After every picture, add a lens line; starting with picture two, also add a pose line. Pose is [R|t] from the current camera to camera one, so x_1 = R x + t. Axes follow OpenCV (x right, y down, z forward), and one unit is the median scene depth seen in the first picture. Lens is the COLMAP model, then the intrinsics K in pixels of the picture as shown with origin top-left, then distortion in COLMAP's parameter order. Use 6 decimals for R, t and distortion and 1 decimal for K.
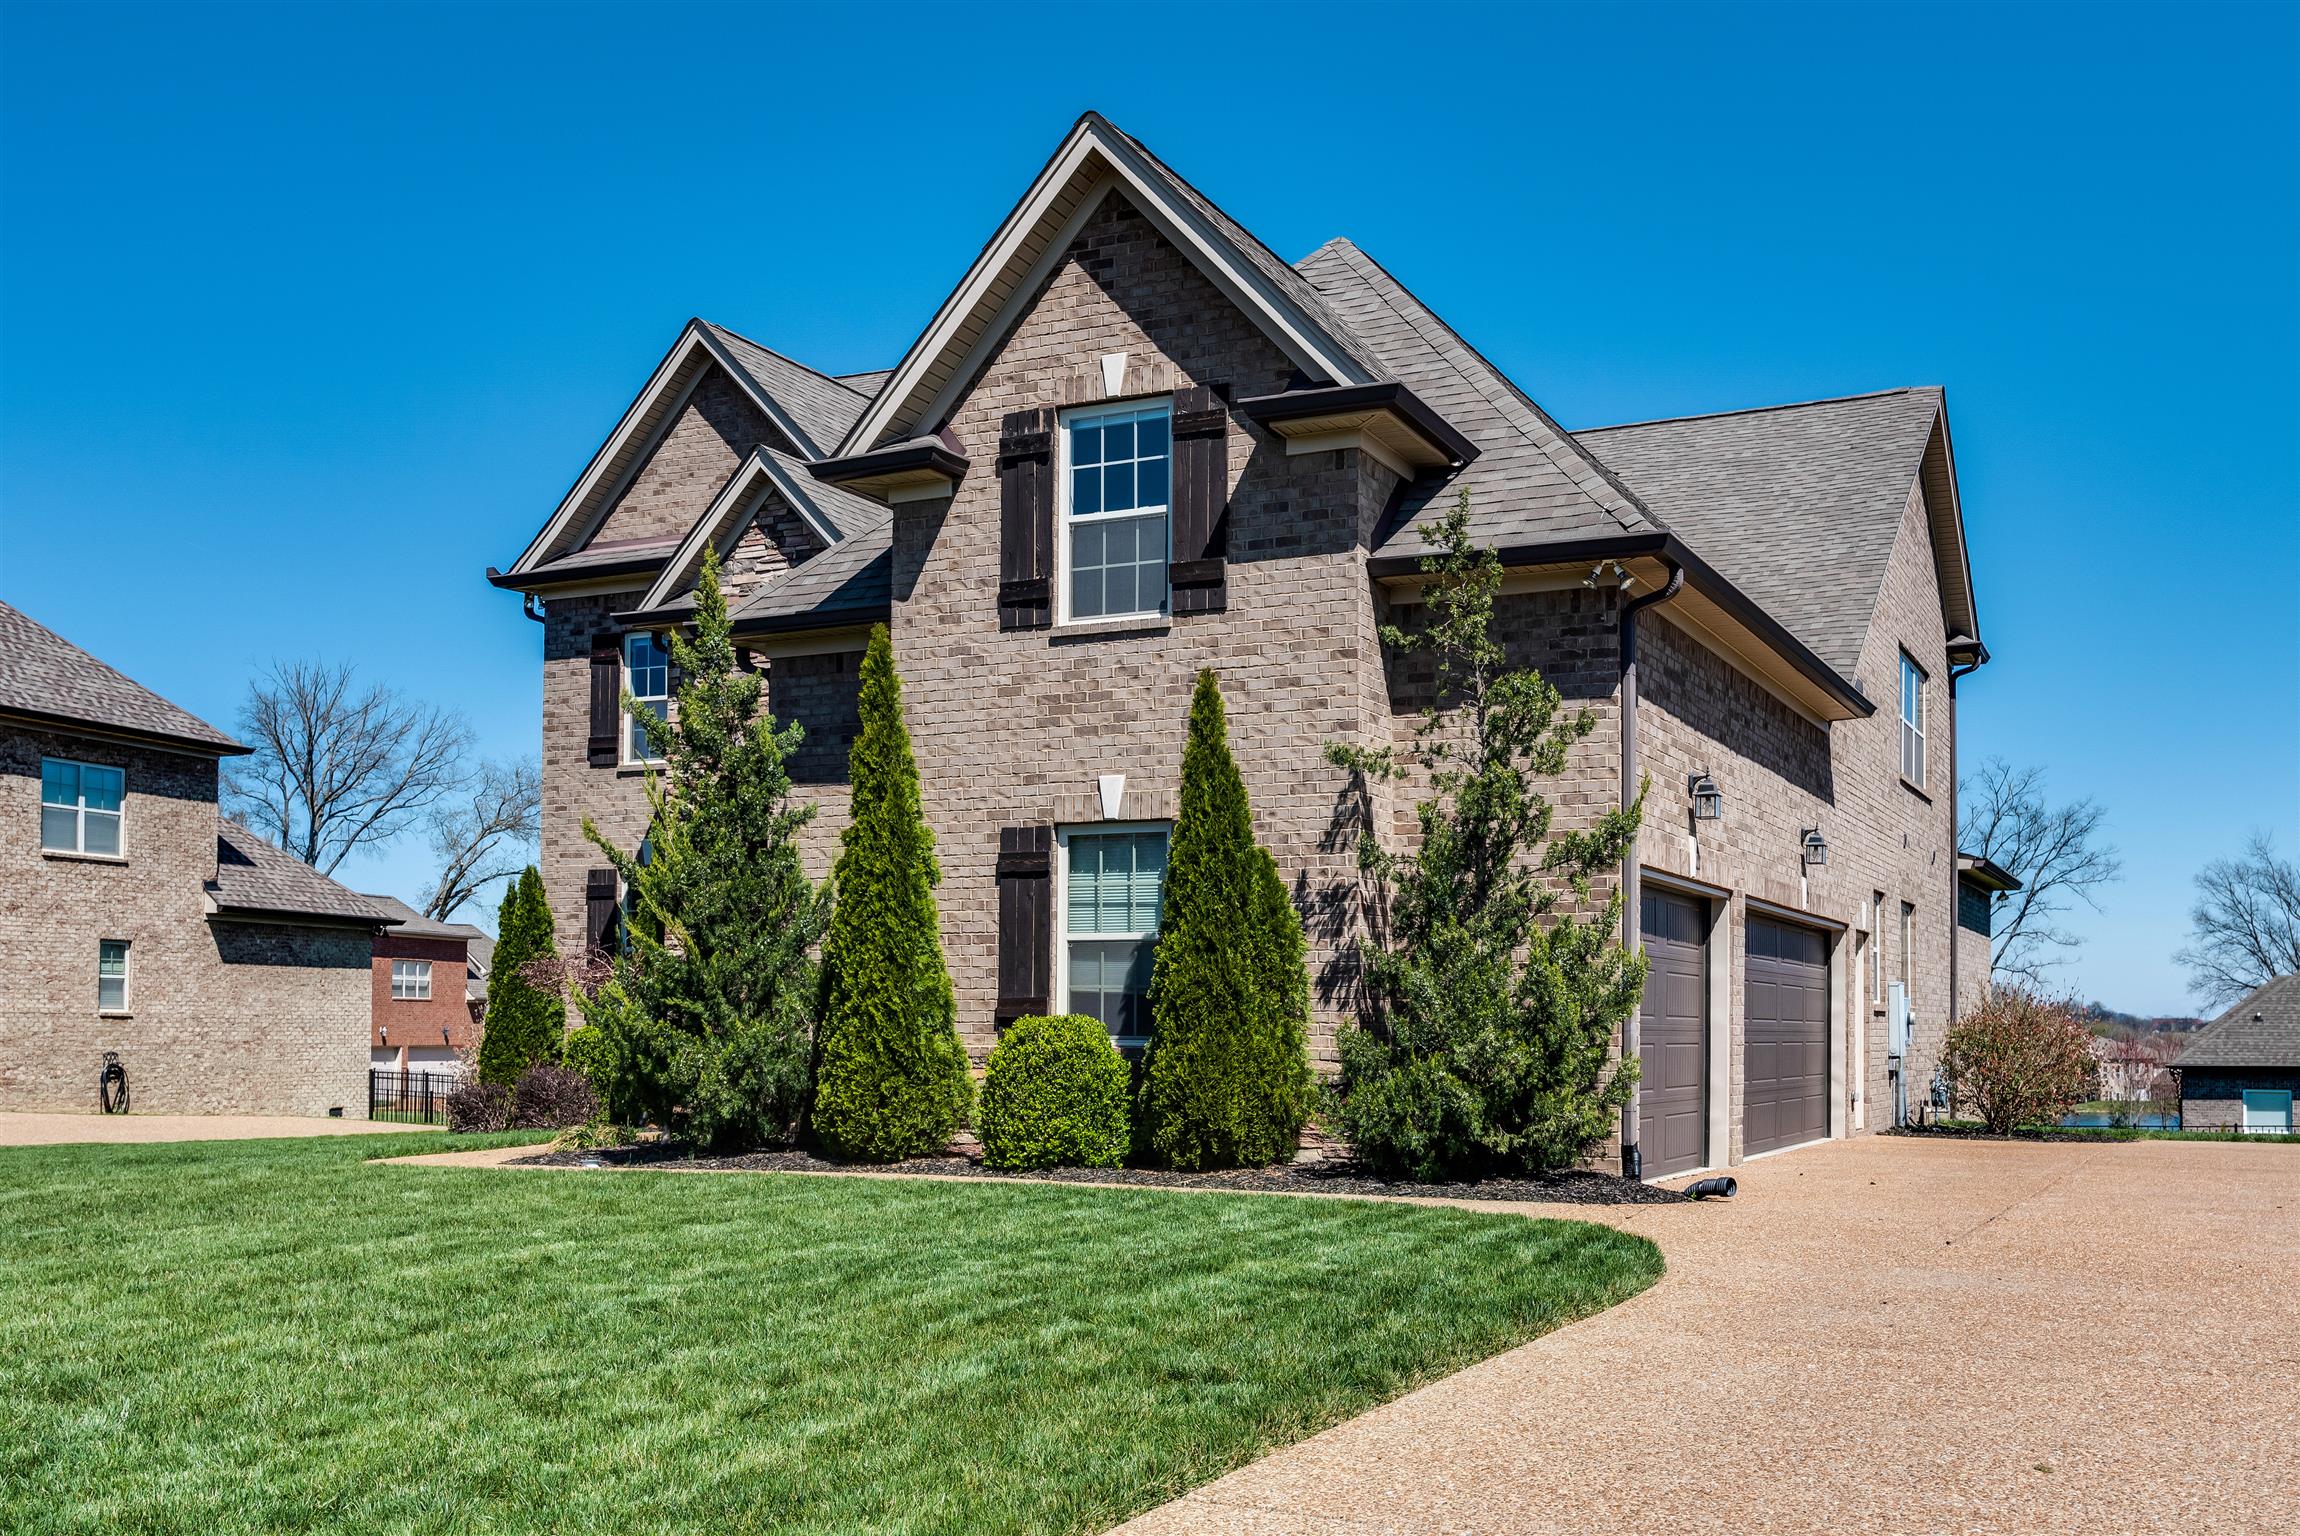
lens RADIAL K [[2157.9, 0, 1147.3], [0, 2157.9, 1006.5], [0, 0, 1]] dist [-0.006645, -0.002631]
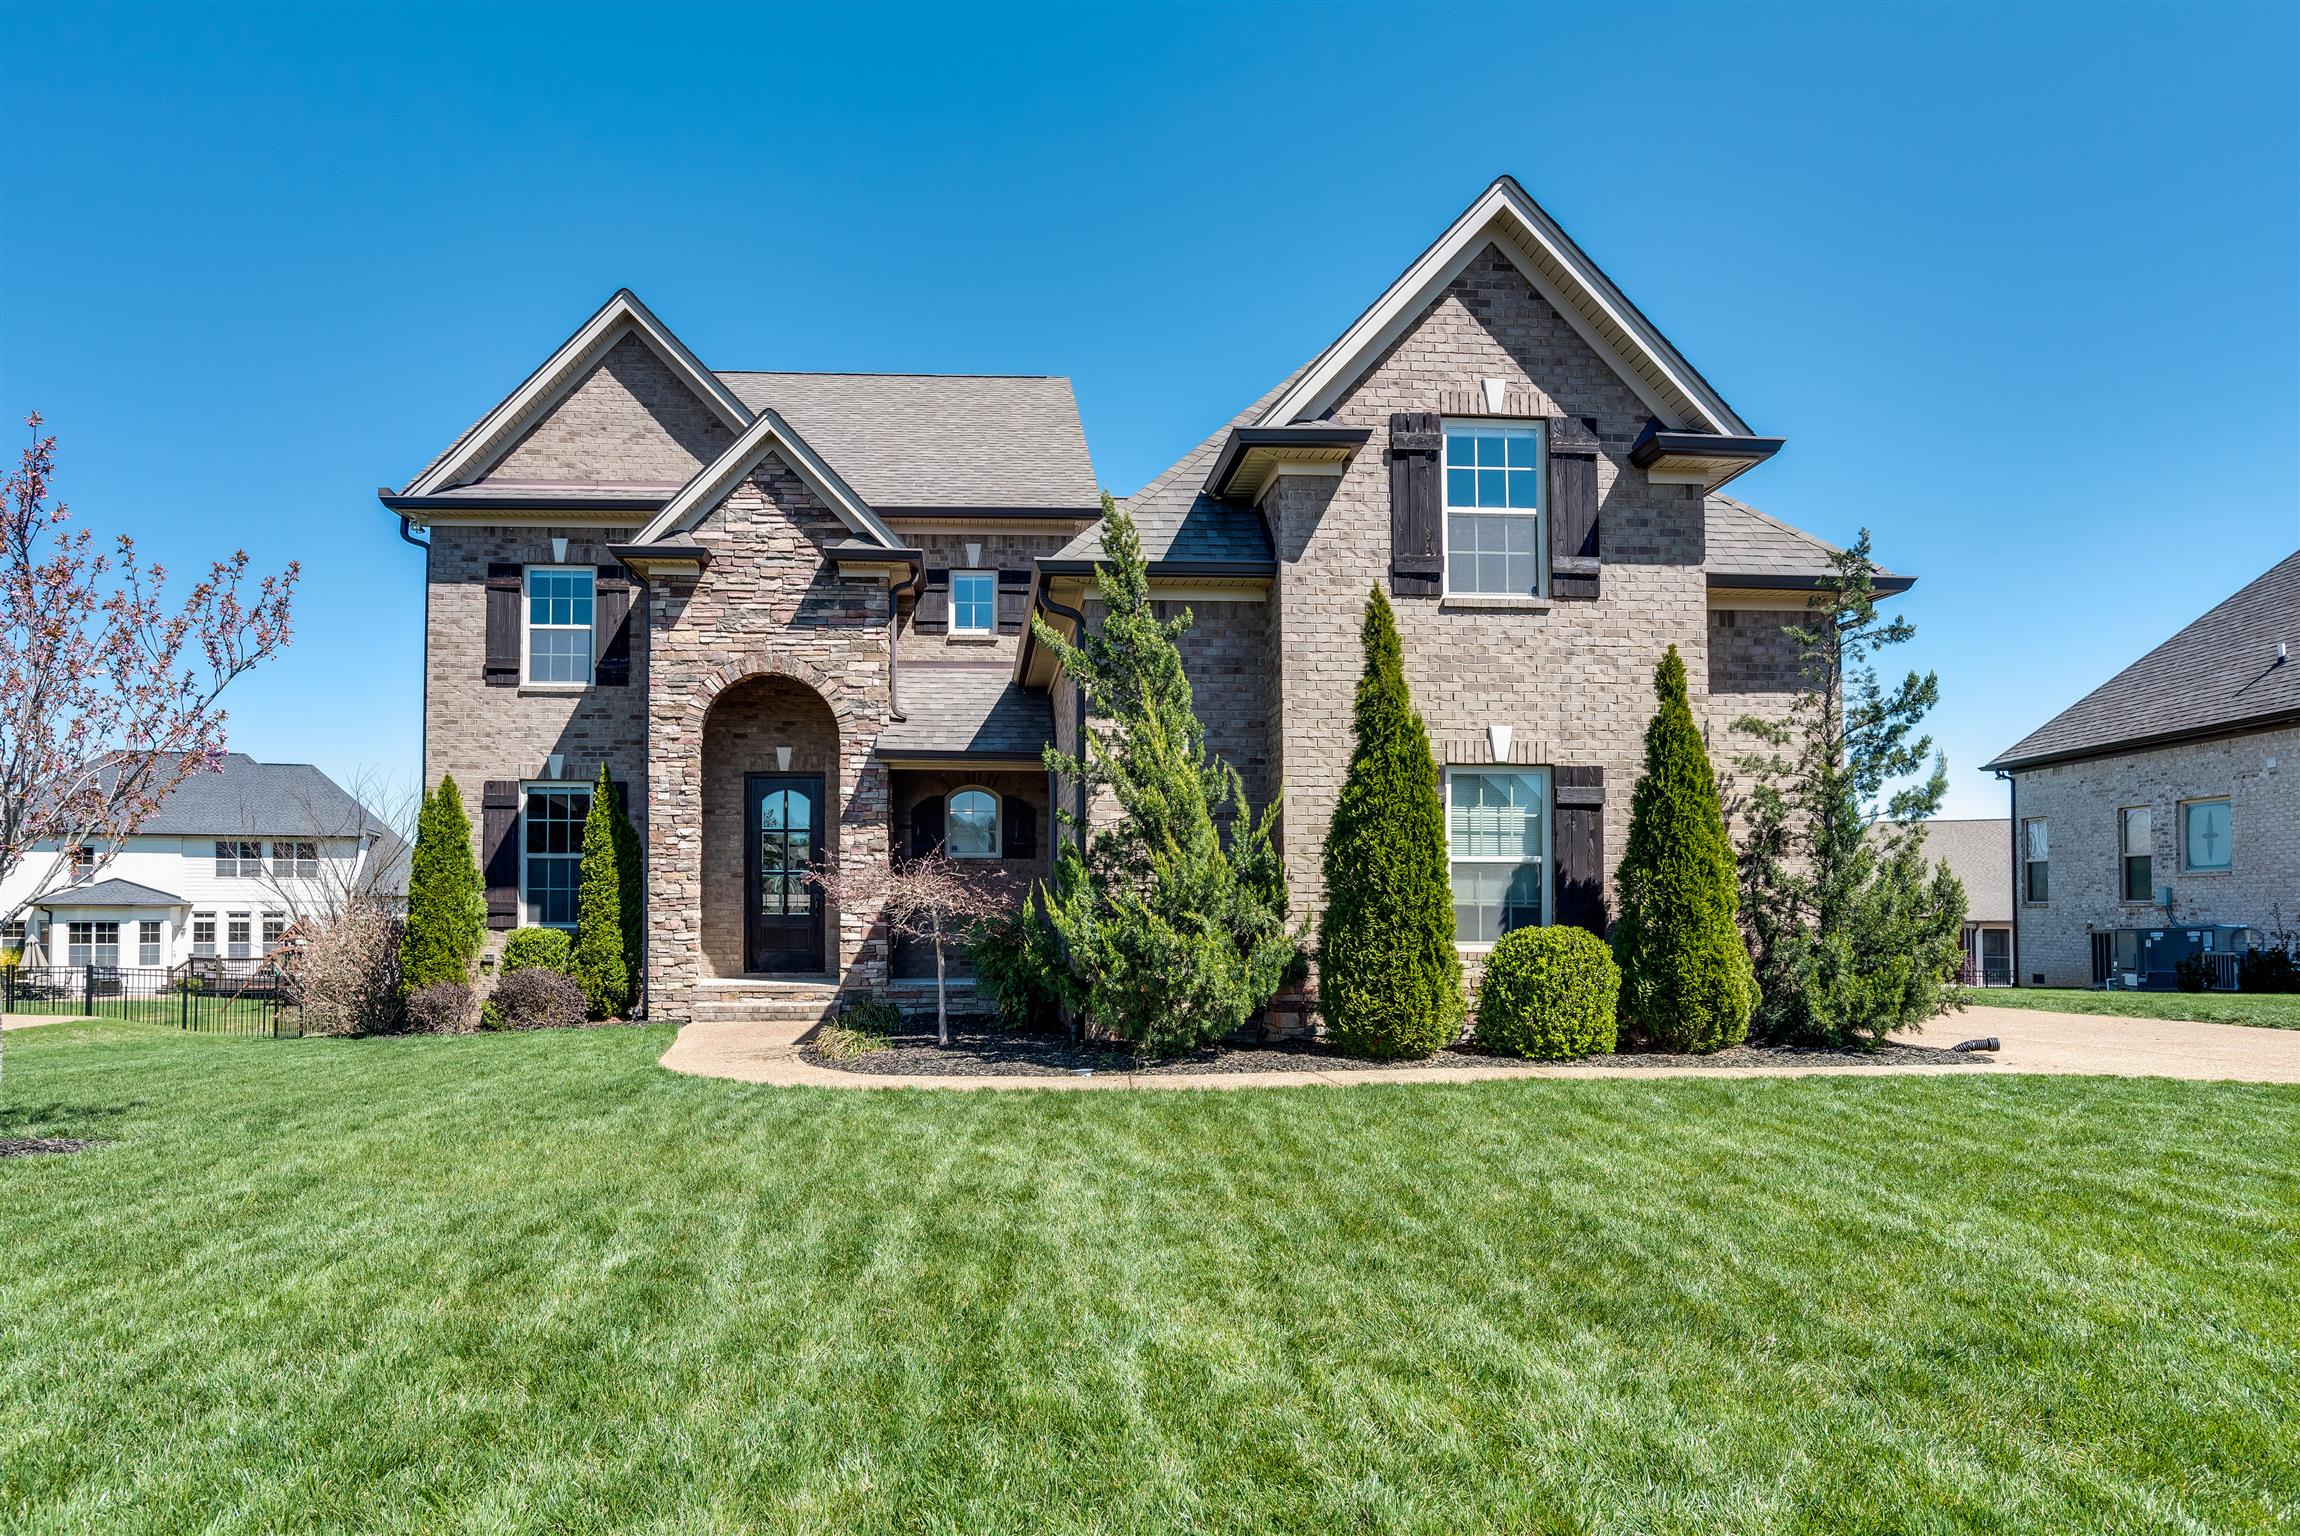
lens RADIAL K [[1432.7, 0, 997.1], [0, 1432.7, 900.5], [0, 0, 1]] dist [-0.037020, -0.000297]
pose [[0.876873, 0.000682, 0.480722, -0.630045], [-0.002568, 0.999991, 0.003266, -0.011129], [-0.480716, -0.004098, 0.876867, 0.425094]]
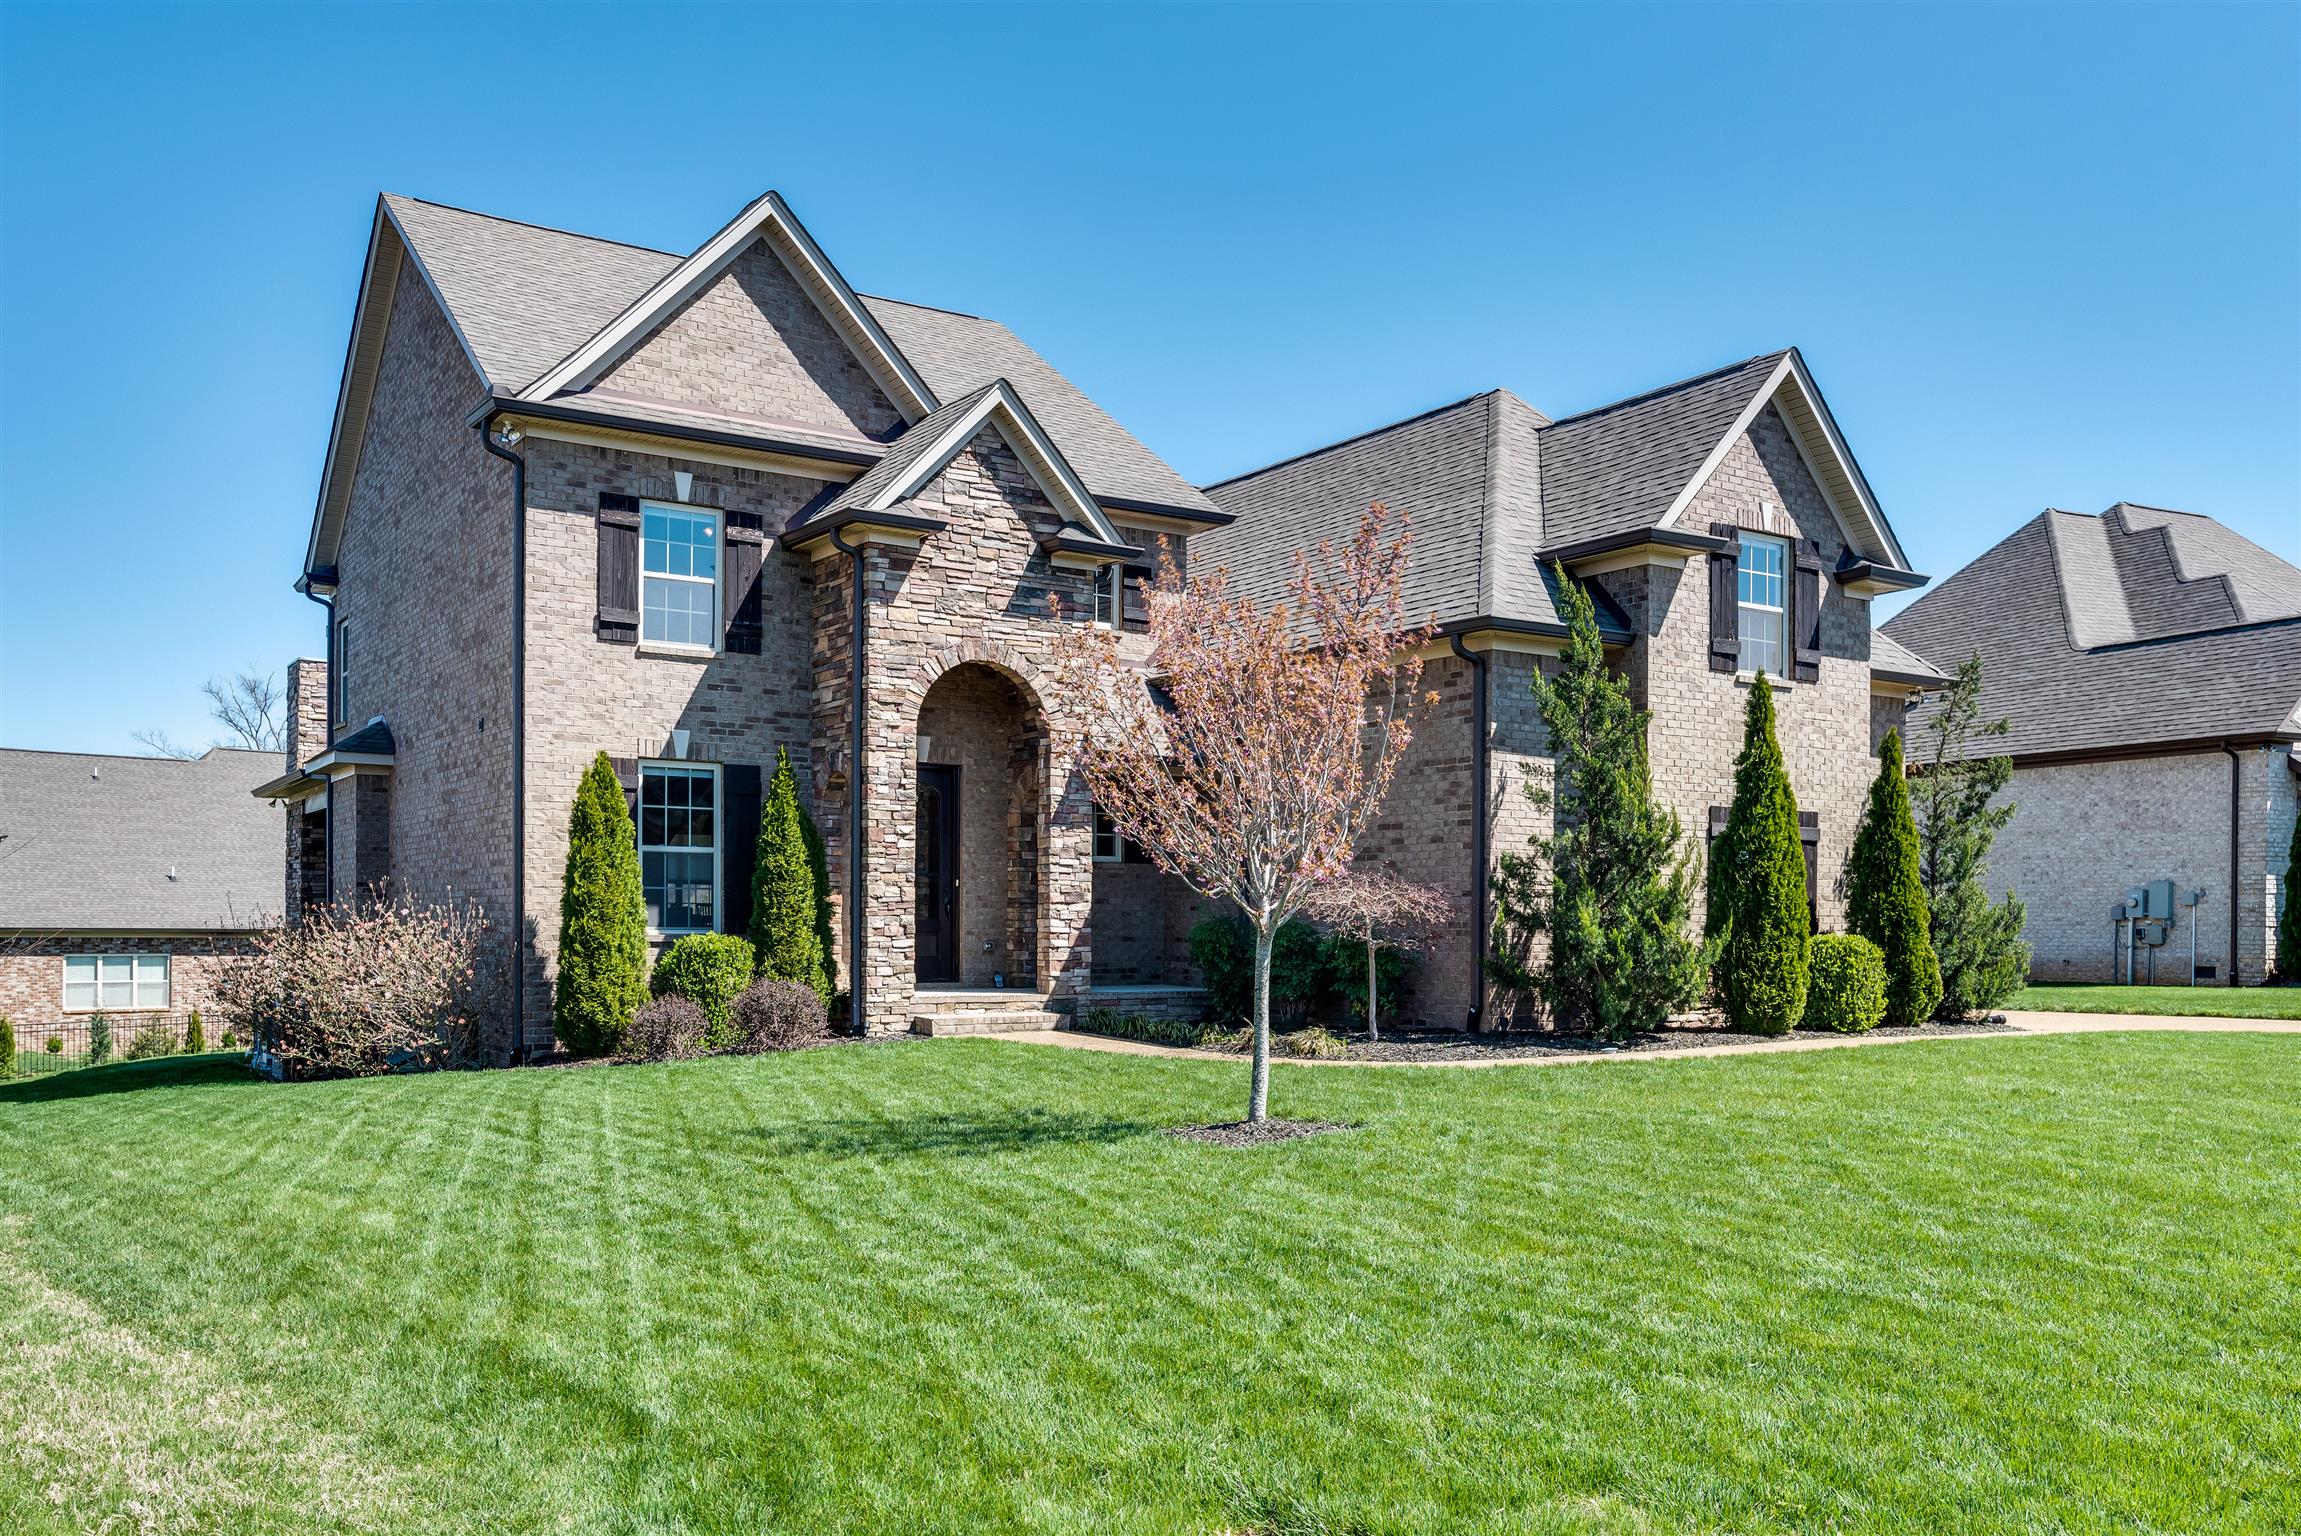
lens RADIAL K [[1912.2, 0, 1146.3], [0, 1912.2, 970.4], [0, 0, 1]] dist [-0.016953, 0.000128]
pose [[0.495521, -0.024051, 0.868263, -1.394419], [-0.014898, 0.999234, 0.036181, -0.011694], [-0.868468, -0.030863, 0.494783, 0.686562]]
